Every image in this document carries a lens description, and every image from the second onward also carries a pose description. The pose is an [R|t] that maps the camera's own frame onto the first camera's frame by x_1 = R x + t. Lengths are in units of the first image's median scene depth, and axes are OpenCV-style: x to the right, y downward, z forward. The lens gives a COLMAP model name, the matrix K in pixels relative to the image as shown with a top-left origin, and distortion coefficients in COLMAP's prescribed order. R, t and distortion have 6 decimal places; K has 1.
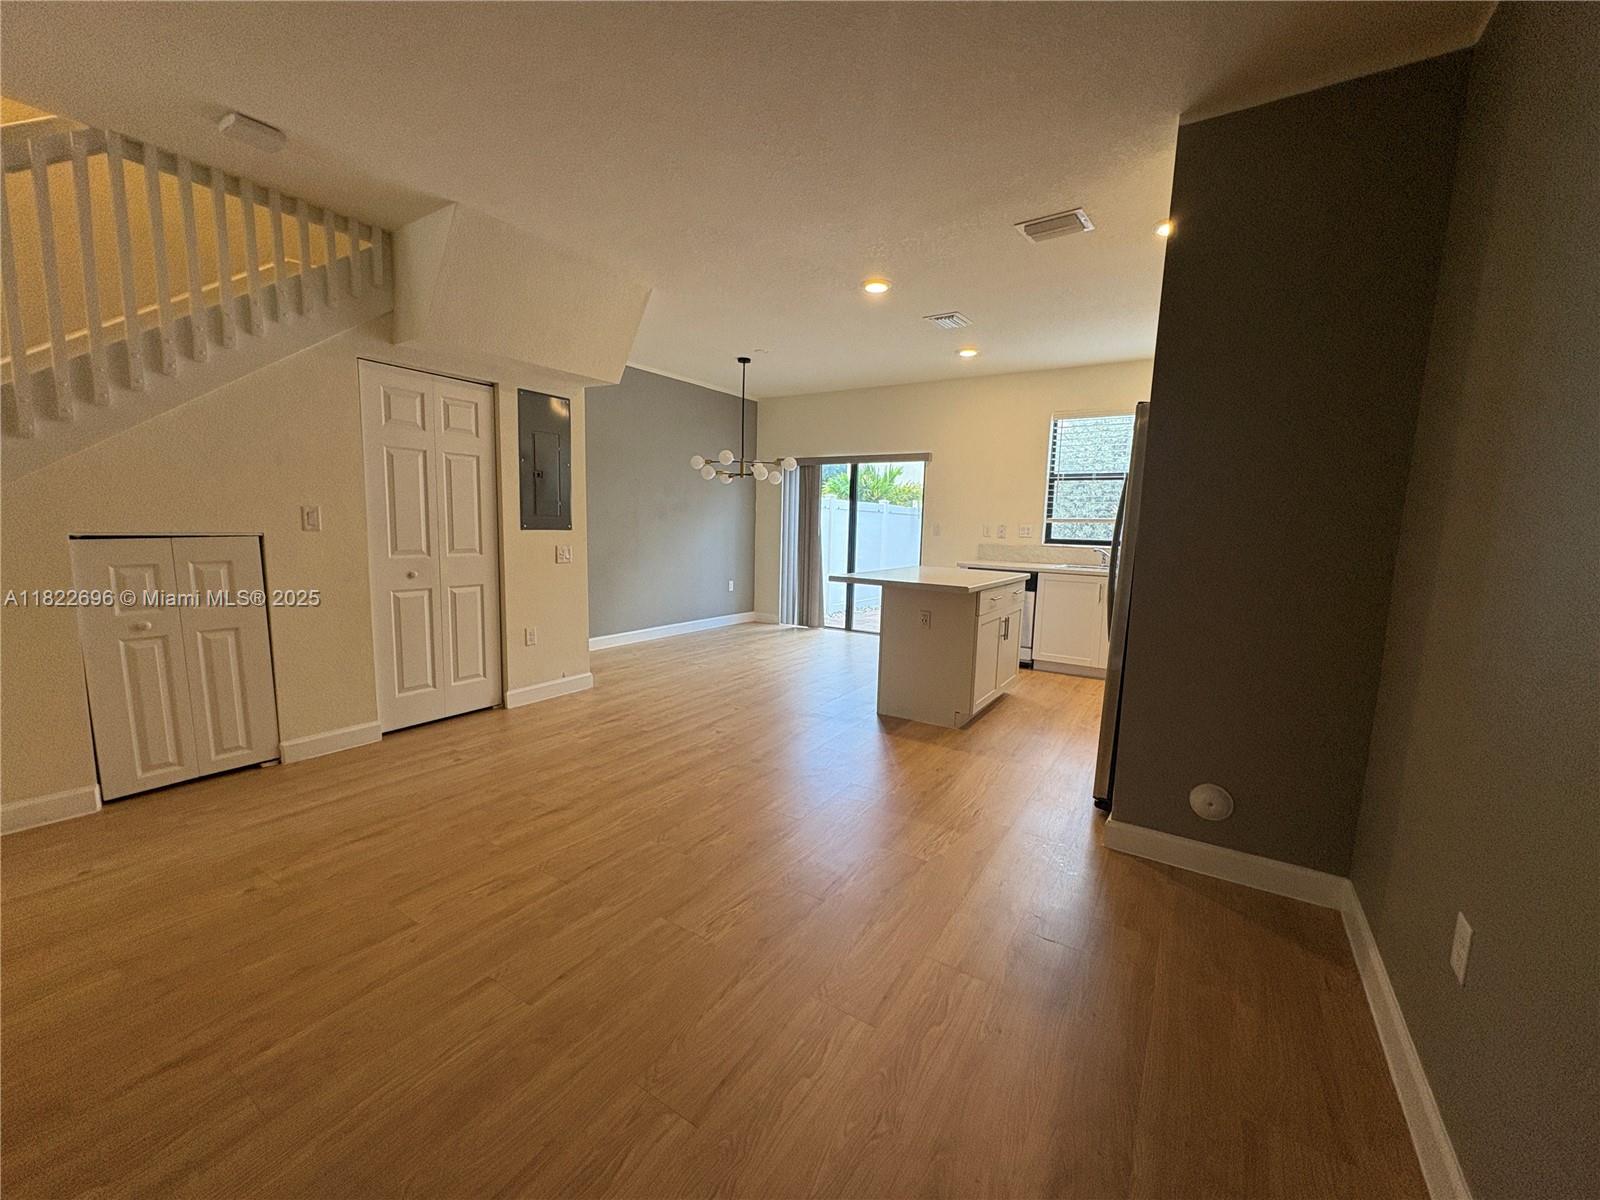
lens RADIAL K [[636.0, 0, 801.4], [0, 636.0, 600.9], [0, 0, 1]] dist [-0.000780, 0.000658]
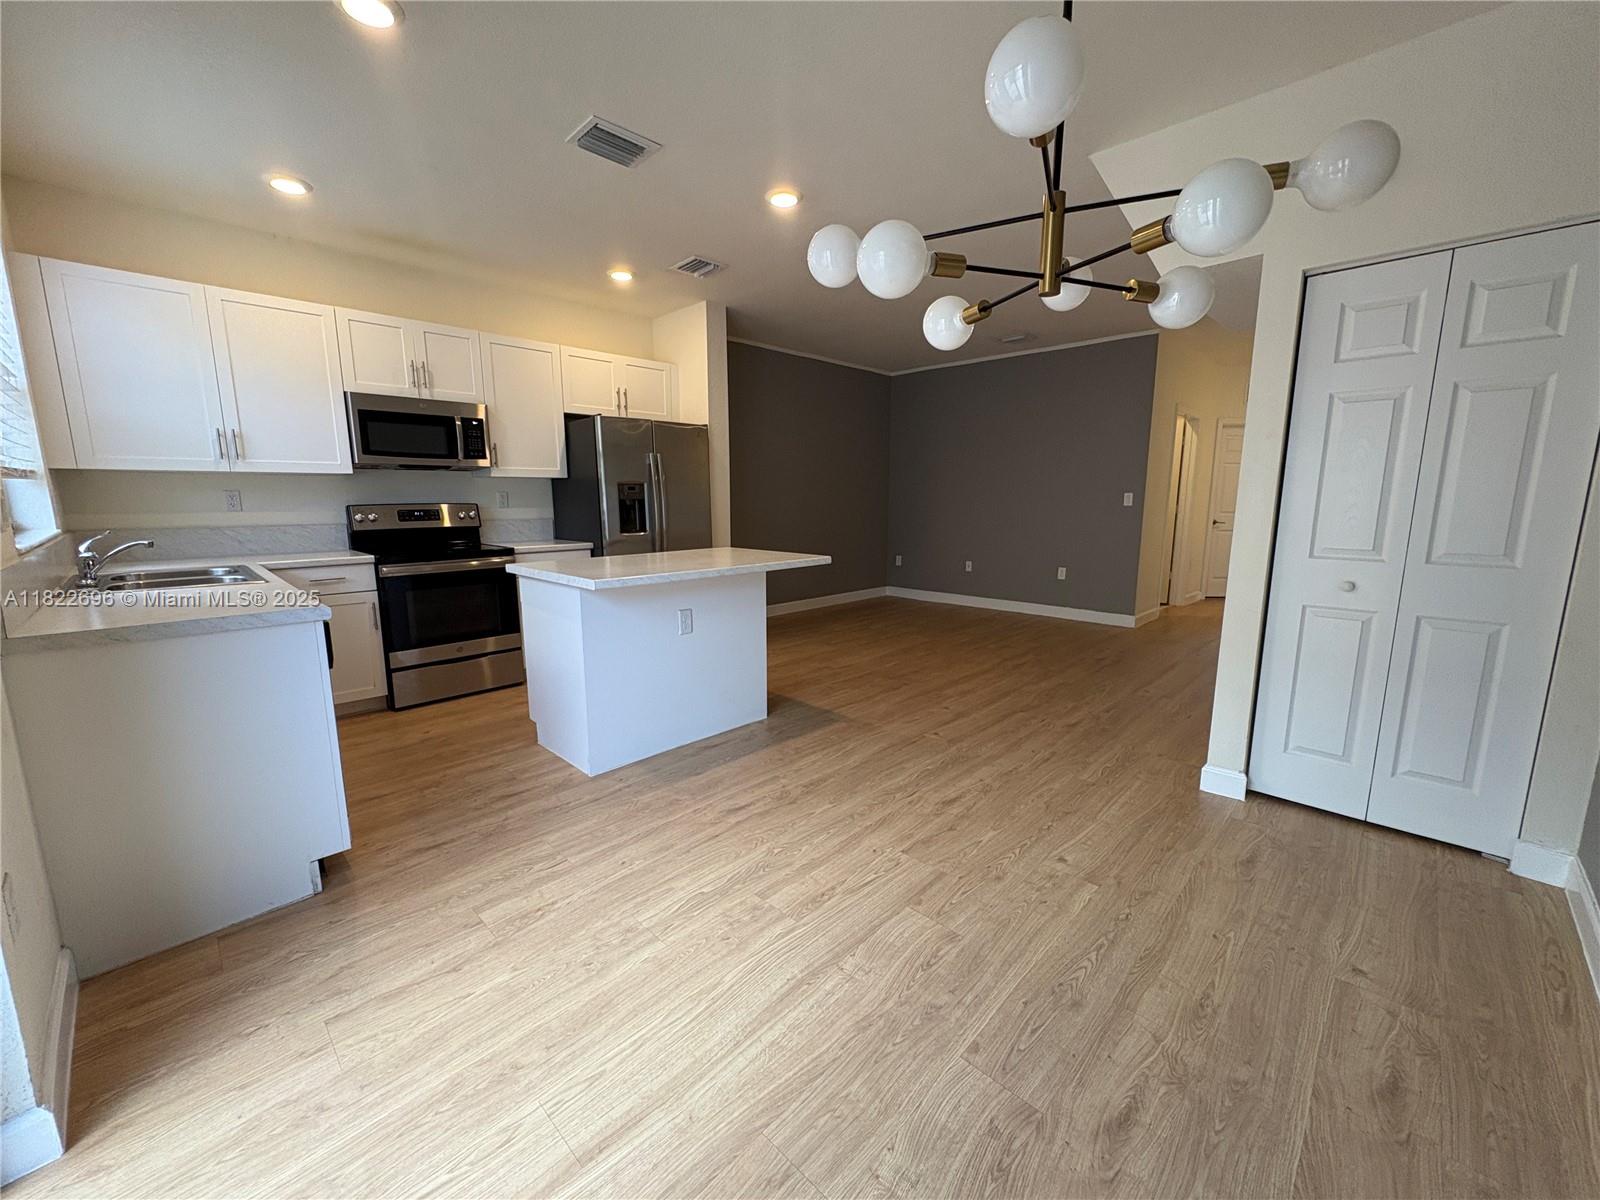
lens RADIAL K [[636.0, 0, 801.2], [0, 636.0, 598.8], [0, 0, 1]] dist [-0.000780, 0.000658]
pose [[-0.979327, -0.057103, 0.194057, -0.111657], [0.001353, 0.957458, 0.288569, -0.297919], [-0.202280, 0.282865, -0.937587, 2.352839]]
